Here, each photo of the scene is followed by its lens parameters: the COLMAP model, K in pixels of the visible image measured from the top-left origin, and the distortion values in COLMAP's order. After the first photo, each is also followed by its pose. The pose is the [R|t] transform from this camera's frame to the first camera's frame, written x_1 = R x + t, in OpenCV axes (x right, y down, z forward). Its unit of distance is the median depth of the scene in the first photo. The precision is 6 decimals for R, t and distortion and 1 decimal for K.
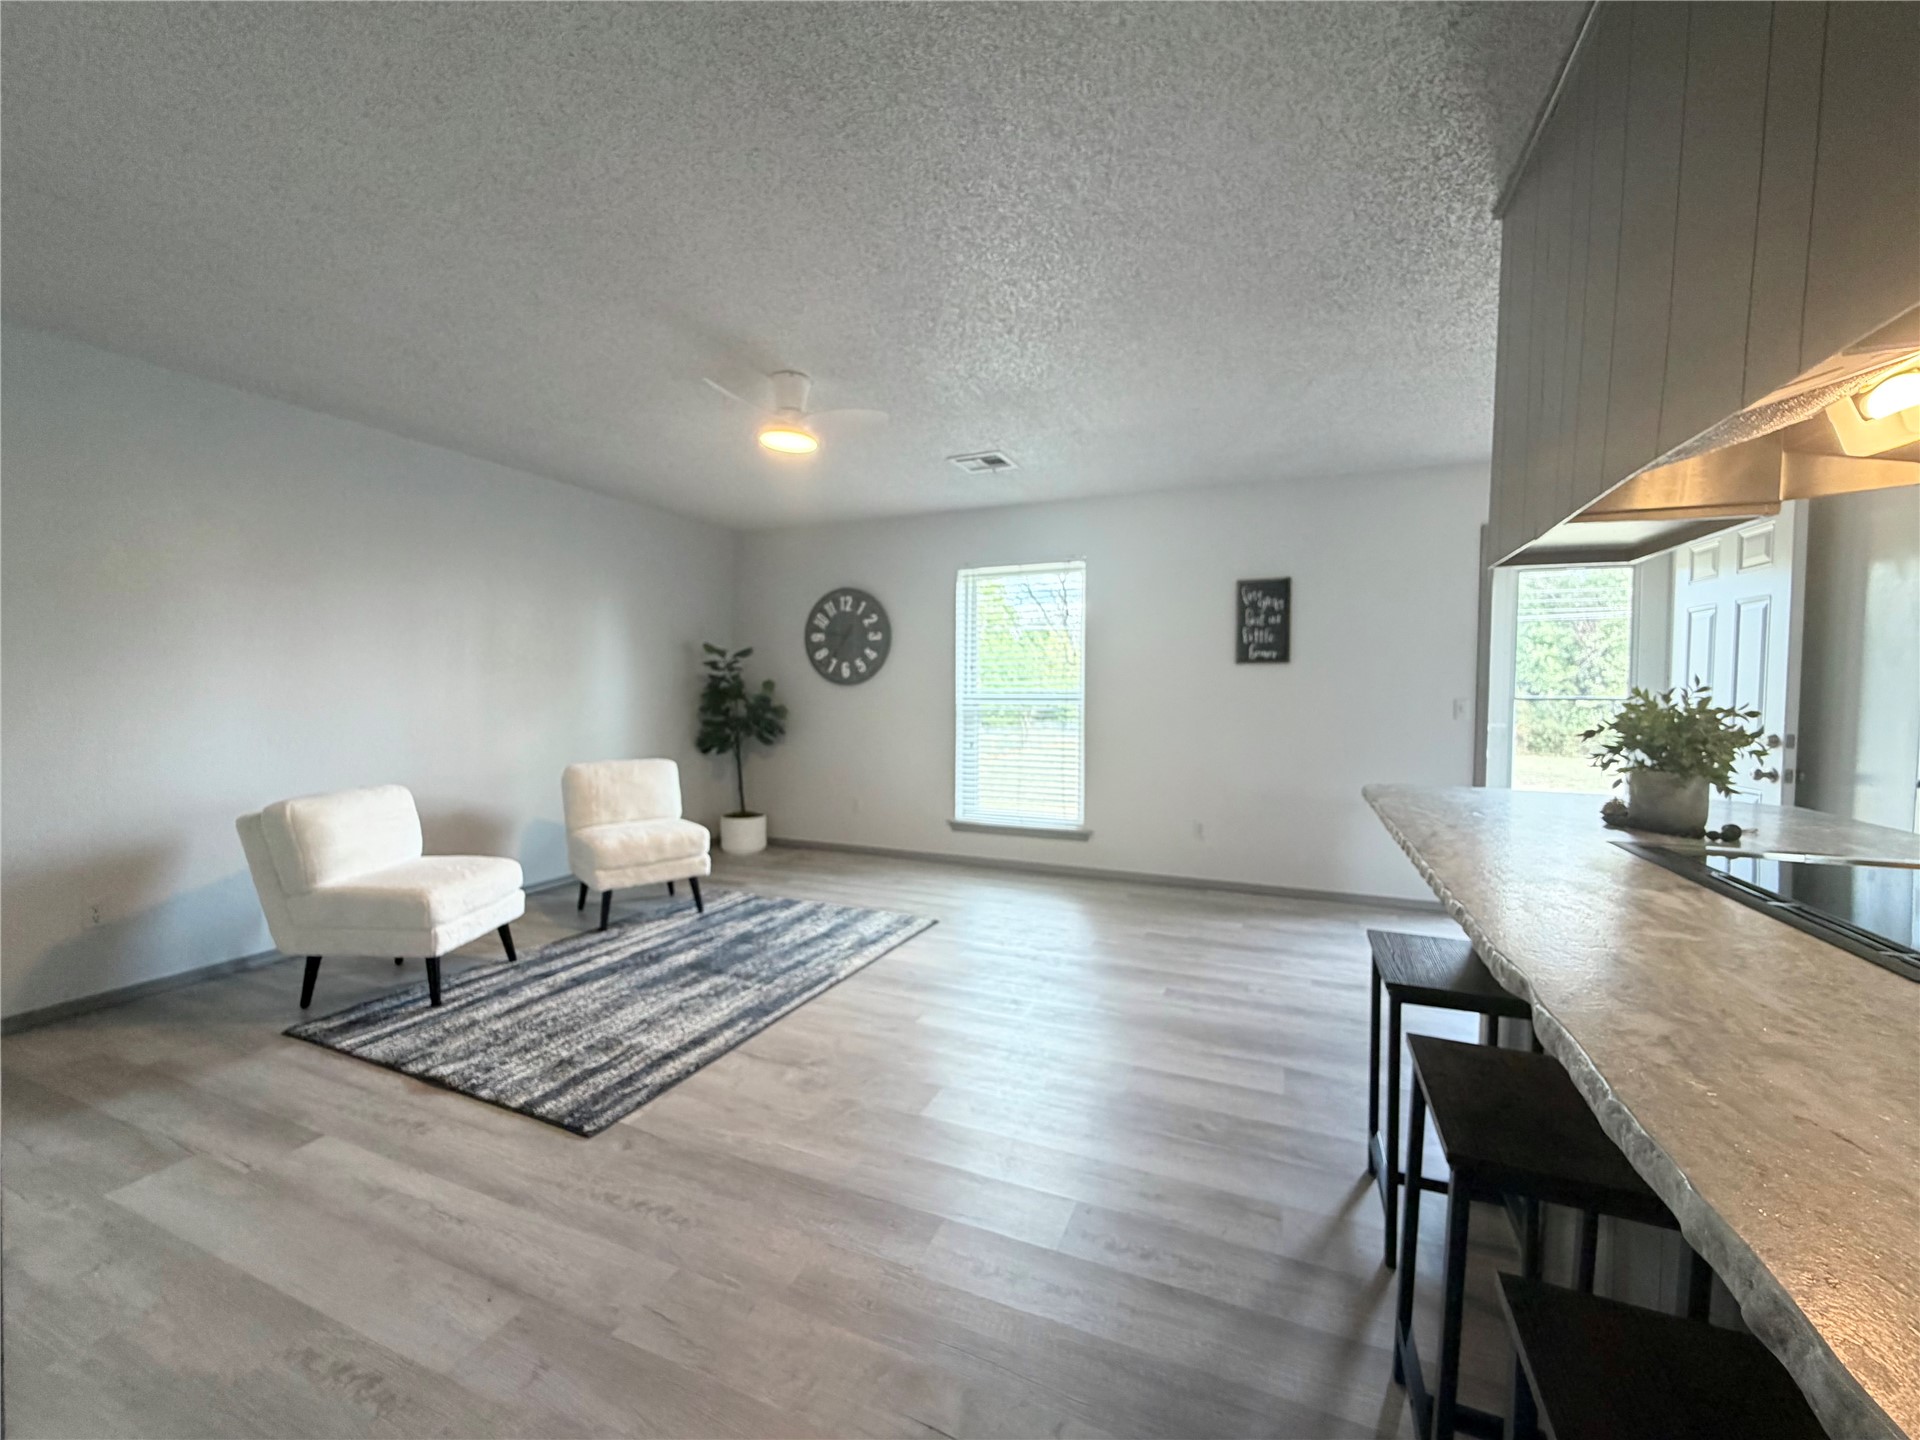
lens RADIAL K [[768.9, 0, 956.1], [0, 768.9, 721.2], [0, 0, 1]] dist [-0.000555, 0.000109]
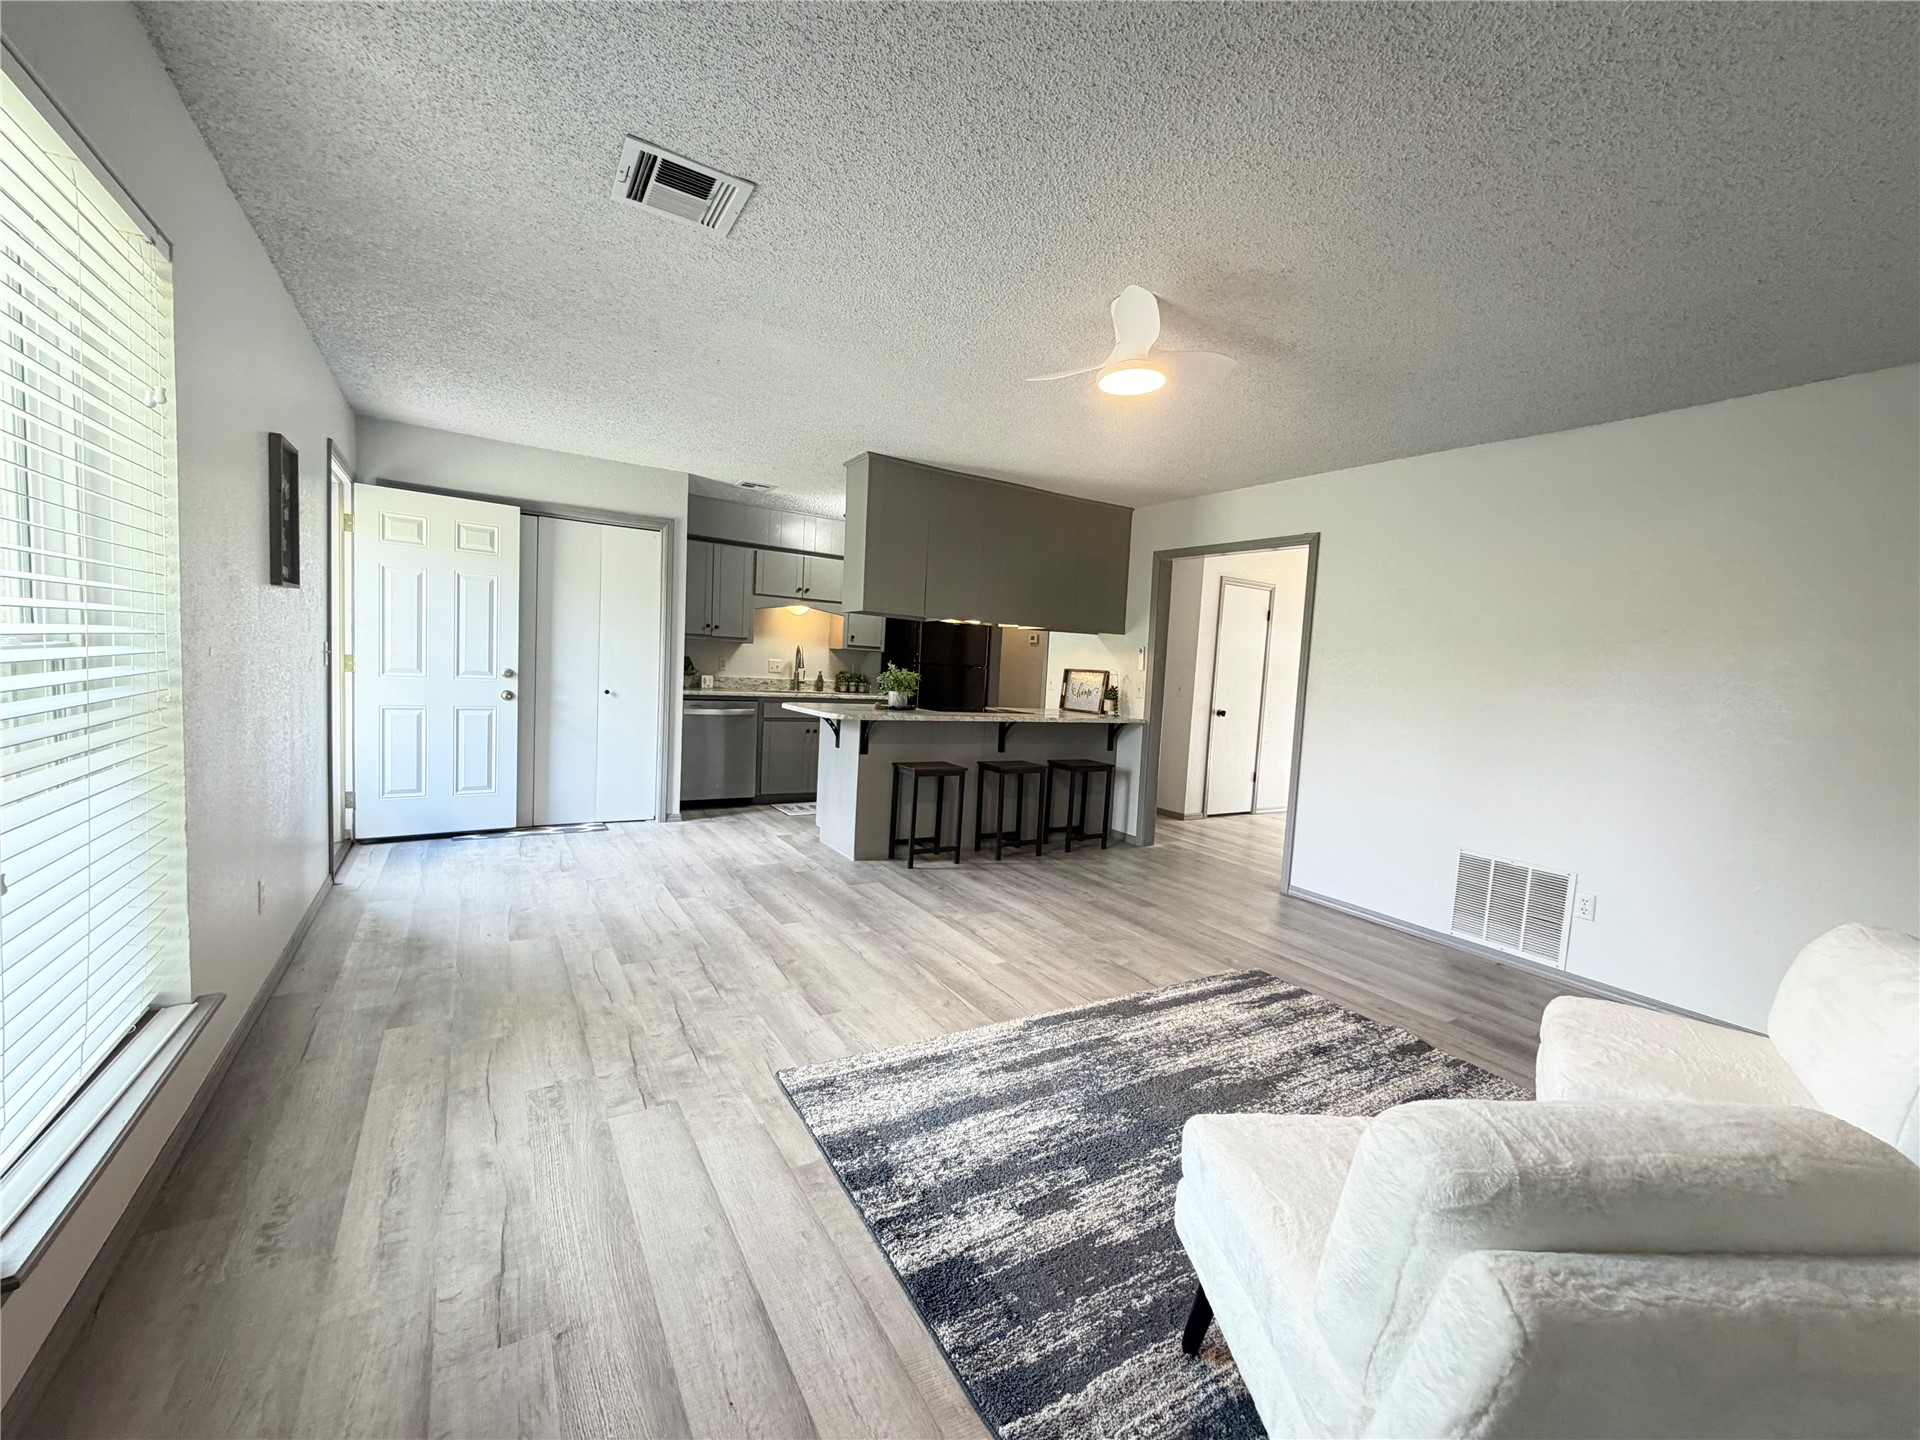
lens RADIAL K [[764.4, 0, 952.0], [0, 764.4, 718.4], [0, 0, 1]] dist [0.006914, 0.000072]
pose [[-0.815536, -0.097736, 0.570394, -0.701204], [-0.044388, 0.993296, 0.106735, -0.113784], [-0.577002, 0.061728, -0.814407, 2.248516]]
